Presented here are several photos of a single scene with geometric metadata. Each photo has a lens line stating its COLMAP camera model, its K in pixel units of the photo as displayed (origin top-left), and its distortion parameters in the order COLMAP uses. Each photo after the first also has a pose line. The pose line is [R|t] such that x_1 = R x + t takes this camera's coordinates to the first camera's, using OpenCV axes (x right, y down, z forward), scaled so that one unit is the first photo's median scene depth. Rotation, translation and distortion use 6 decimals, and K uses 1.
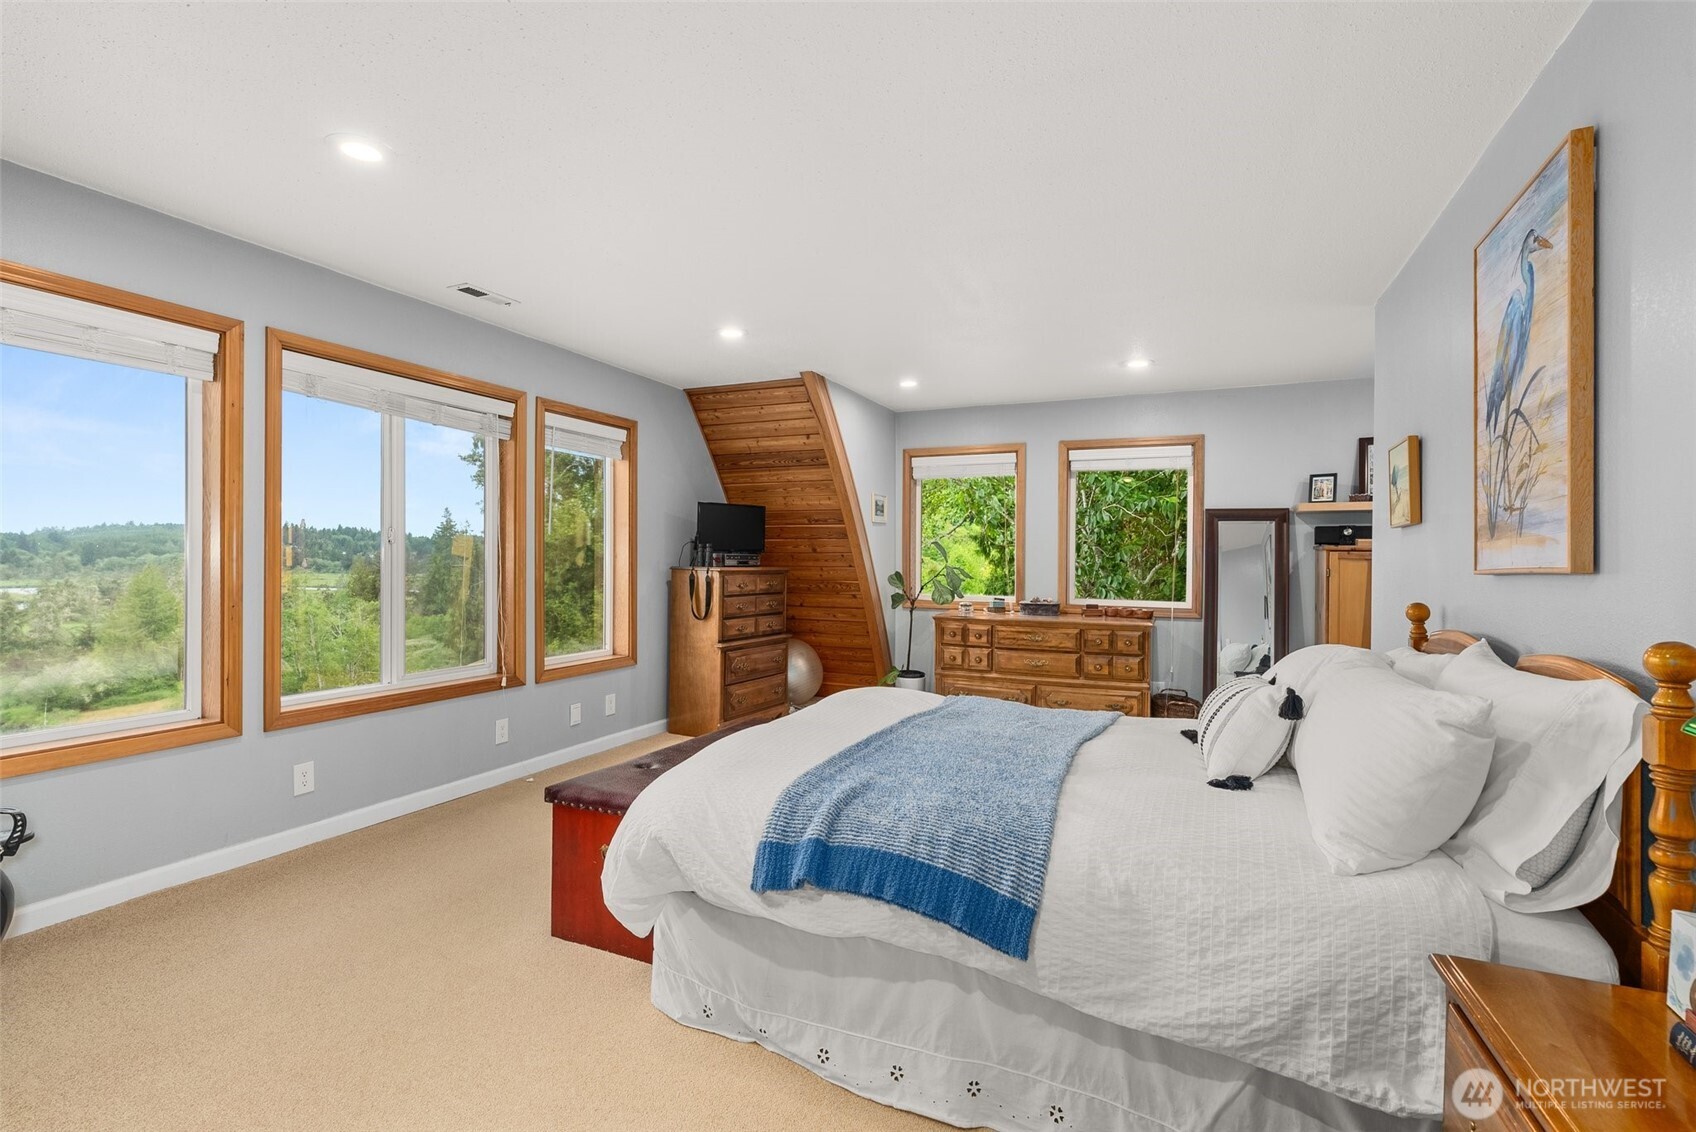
lens RADIAL K [[762.8, 0, 847.8], [0, 762.8, 558.2], [0, 0, 1]] dist [-0.009590, 0.000094]
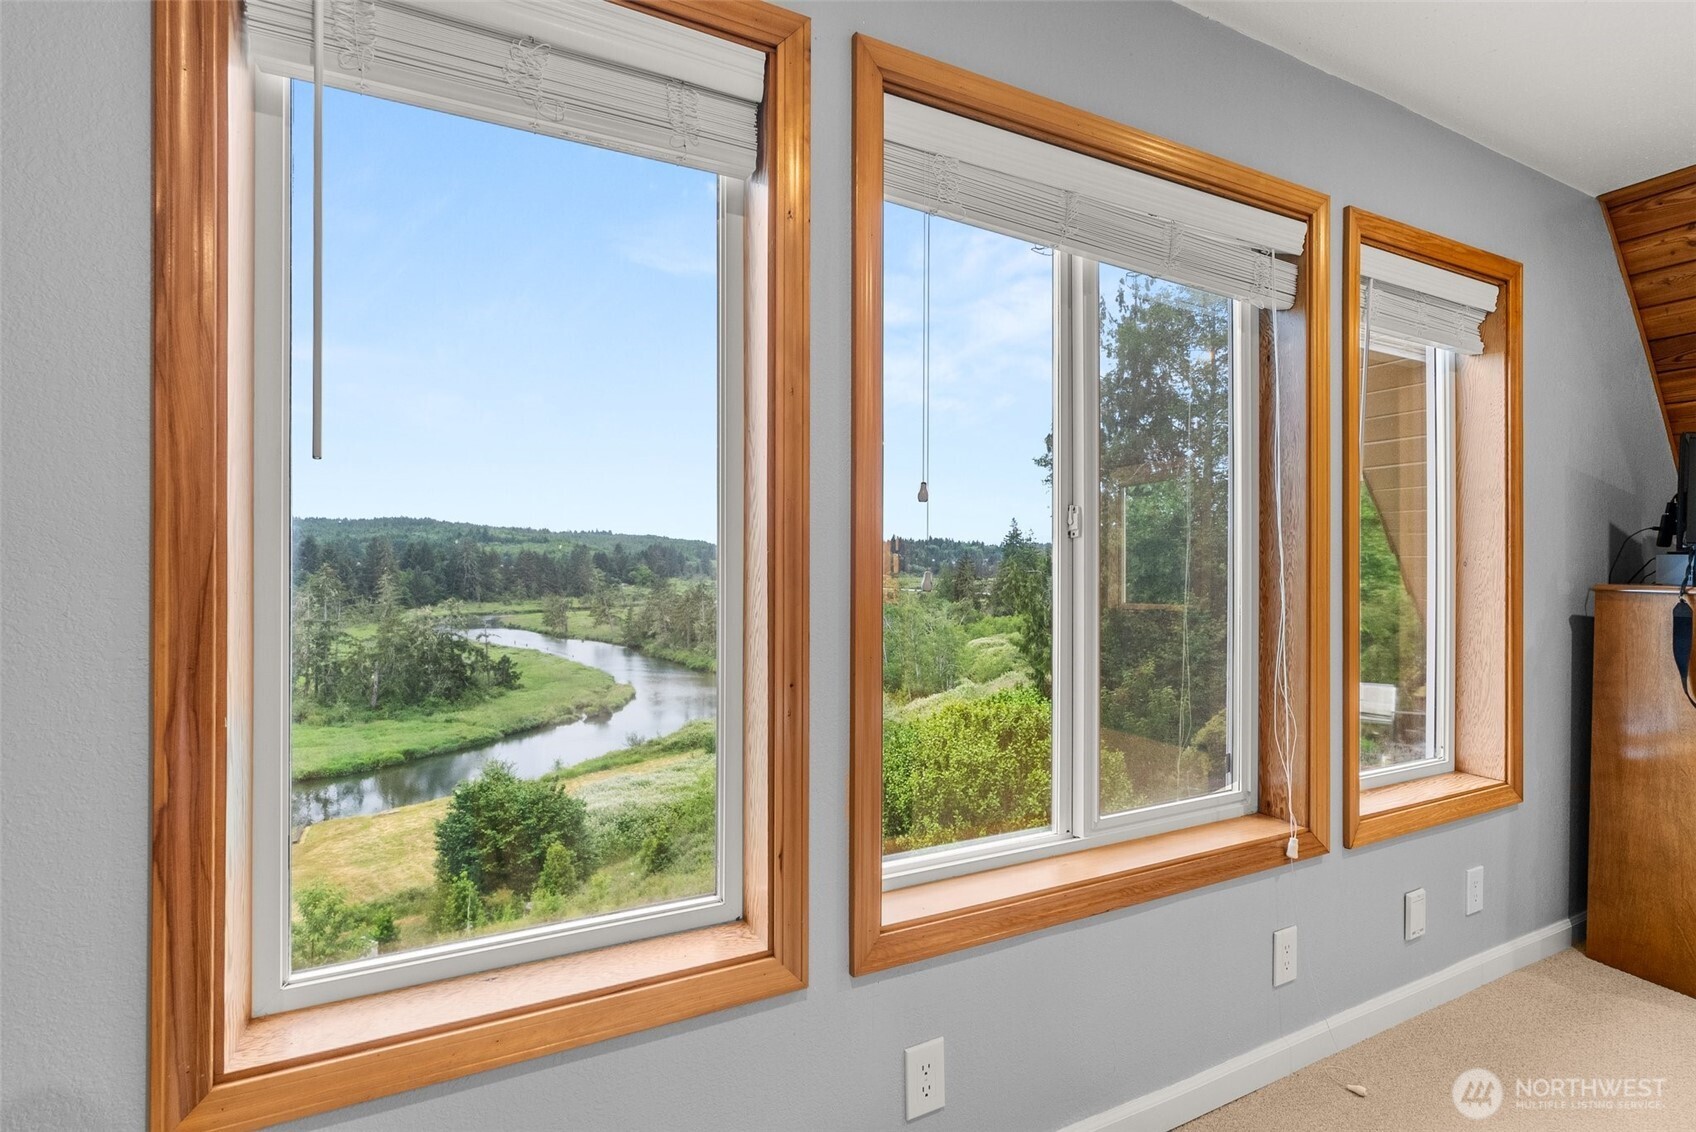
lens RADIAL K [[762.8, 0, 839.9], [0, 762.8, 566.2], [0, 0, 1]] dist [-0.009590, 0.000094]
pose [[0.759930, 0.000309, -0.650005, -0.295035], [0.001647, 0.999996, 0.002402, -0.002082], [0.650003, -0.002896, 0.759926, 0.399298]]
